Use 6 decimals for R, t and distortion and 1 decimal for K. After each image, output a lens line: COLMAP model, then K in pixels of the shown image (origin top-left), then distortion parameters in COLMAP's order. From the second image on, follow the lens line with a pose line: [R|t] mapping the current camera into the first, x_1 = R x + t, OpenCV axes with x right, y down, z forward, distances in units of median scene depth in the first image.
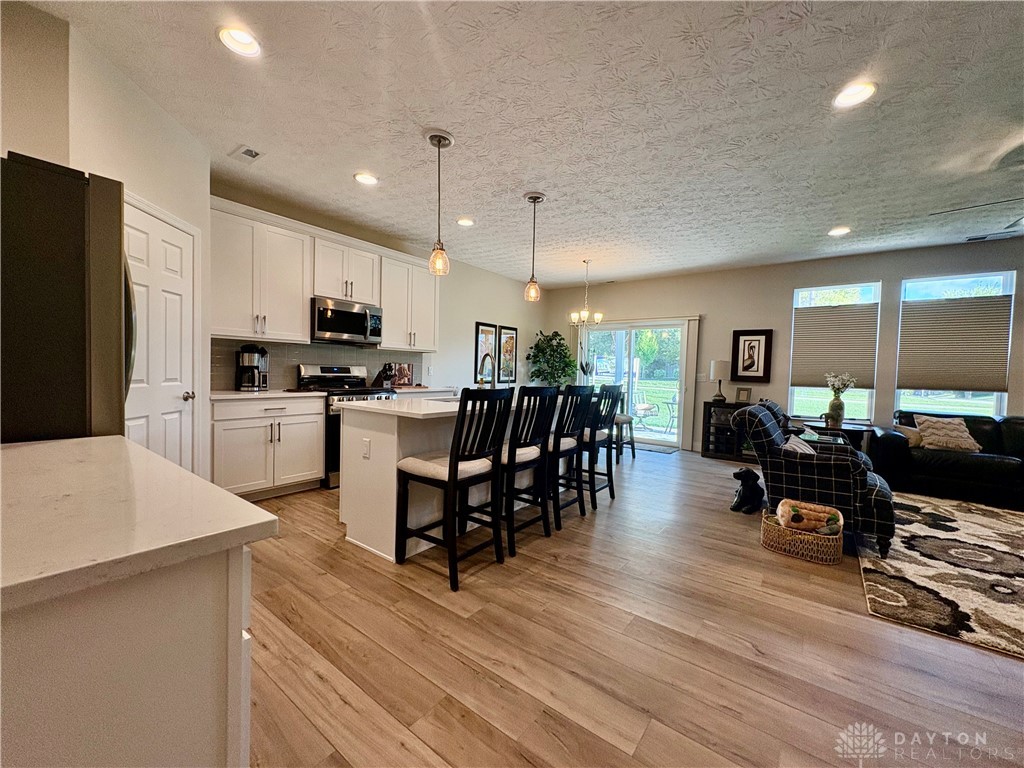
lens RADIAL K [[407.8, 0, 512.0], [0, 407.8, 384.0], [0, 0, 1]] dist [-0.000967, 0.000095]
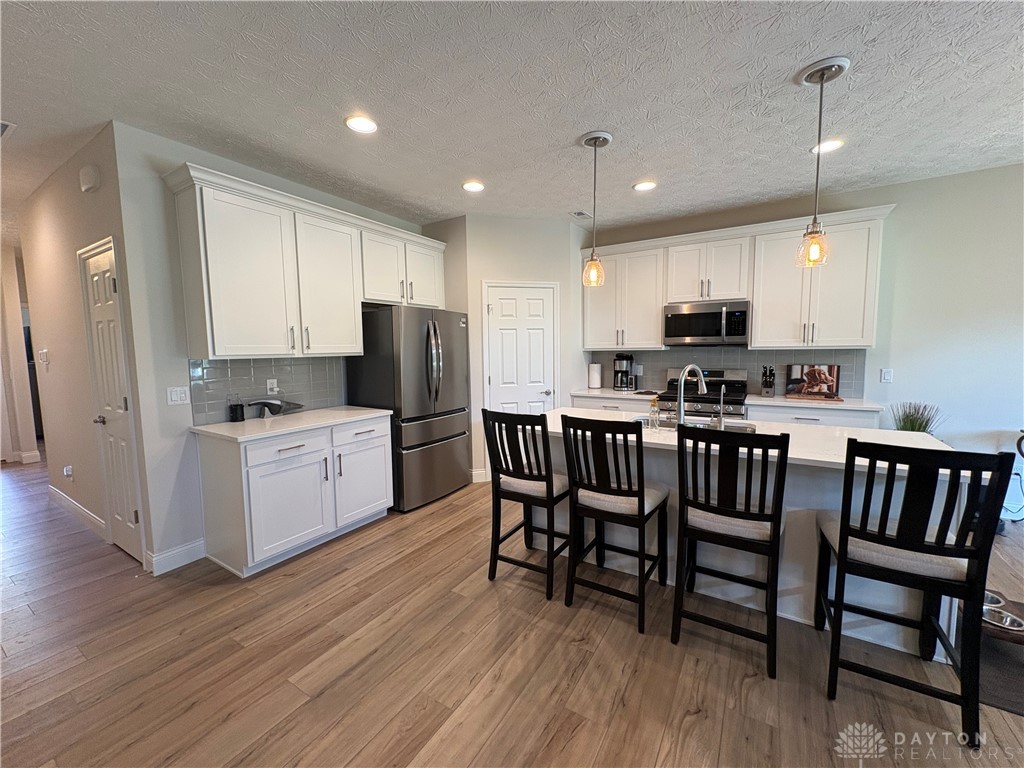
lens RADIAL K [[407.8, 0, 512.0], [0, 407.8, 384.0], [0, 0, 1]] dist [-0.000967, 0.000095]
pose [[0.099090, 0.058447, -0.993361, 0.476598], [-0.016919, 0.998228, 0.057045, -0.057239], [0.994935, 0.011154, 0.099903, 0.450540]]
